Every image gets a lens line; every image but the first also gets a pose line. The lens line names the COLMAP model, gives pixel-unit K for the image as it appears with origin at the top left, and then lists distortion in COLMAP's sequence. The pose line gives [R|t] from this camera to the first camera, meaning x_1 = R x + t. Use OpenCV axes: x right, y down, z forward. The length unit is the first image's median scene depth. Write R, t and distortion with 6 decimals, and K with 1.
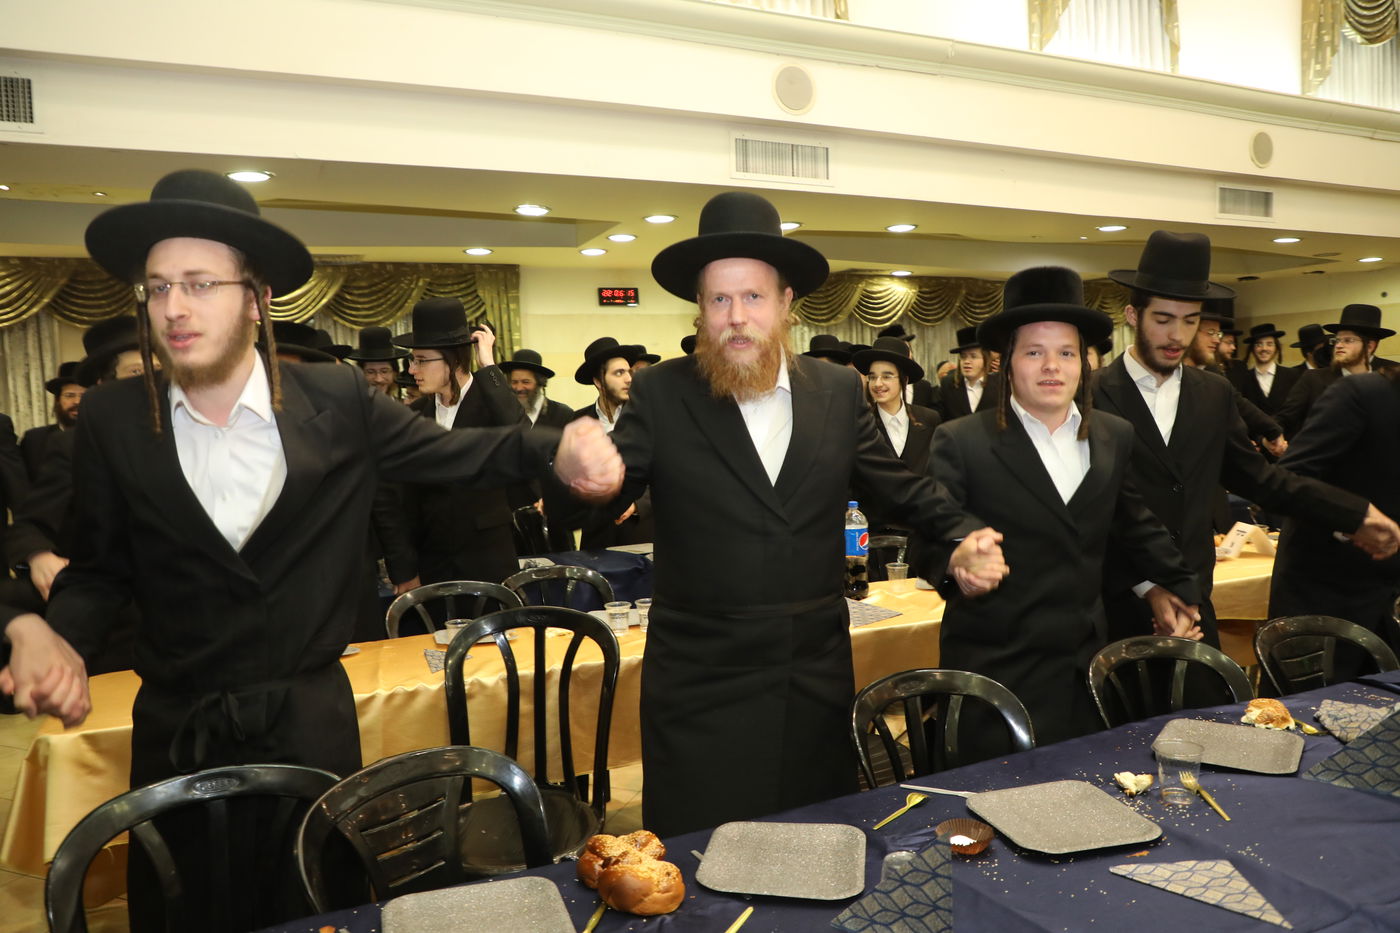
lens RADIAL K [[978.8, 0, 687.6], [0, 978.8, 465.5], [0, 0, 1]] dist [-0.063104, 0.036566]
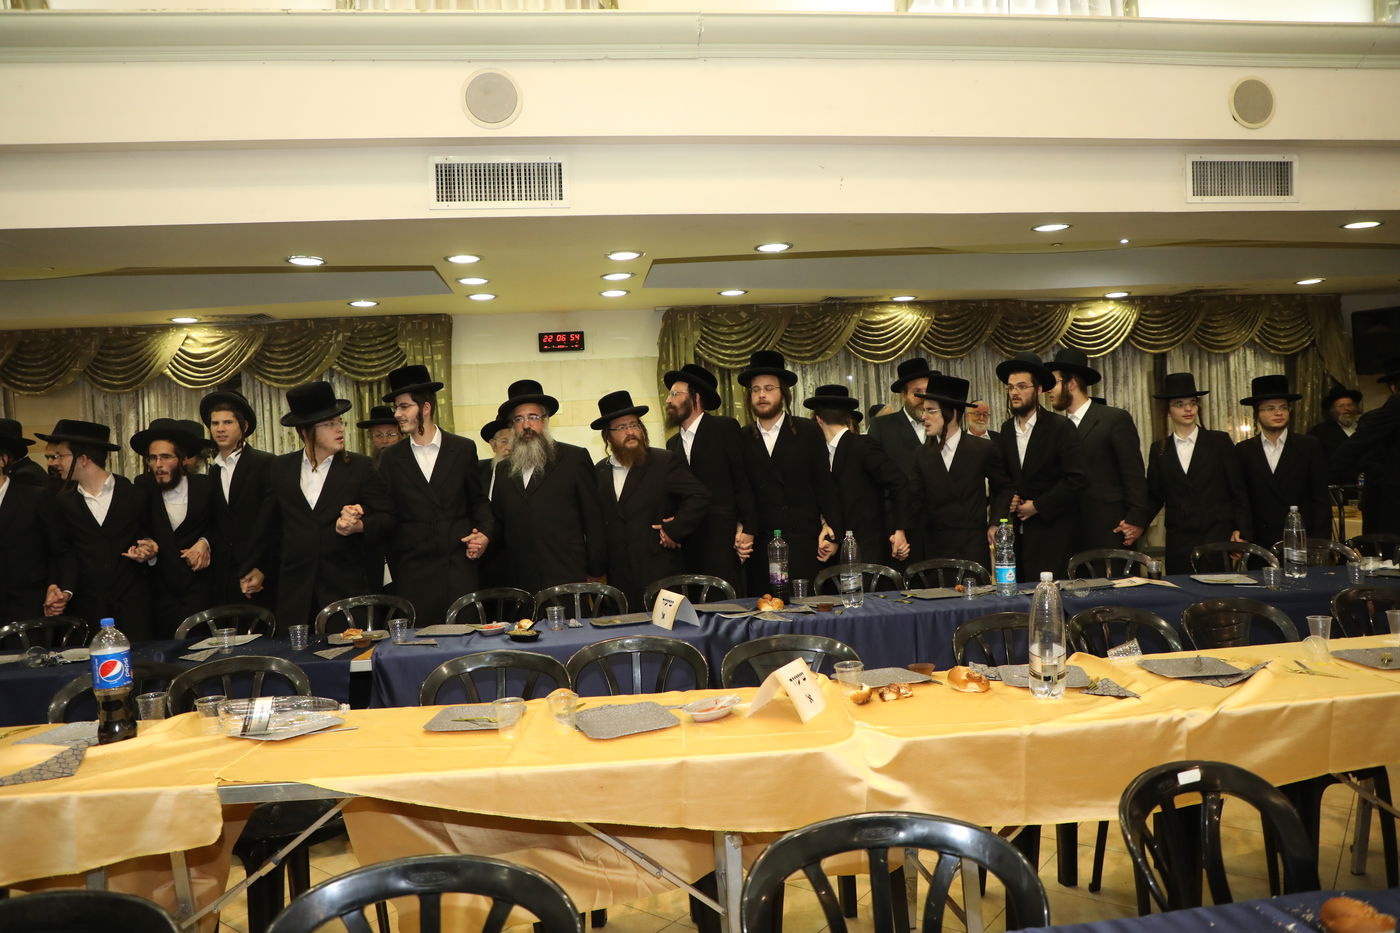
lens RADIAL K [[978.8, 0, 687.6], [0, 978.8, 465.5], [0, 0, 1]] dist [-0.063104, 0.036566]
pose [[0.954533, -0.004726, -0.298069, 0.364069], [-0.006264, 0.999336, -0.035903, -0.025745], [0.298041, 0.036137, 0.953869, 0.174747]]
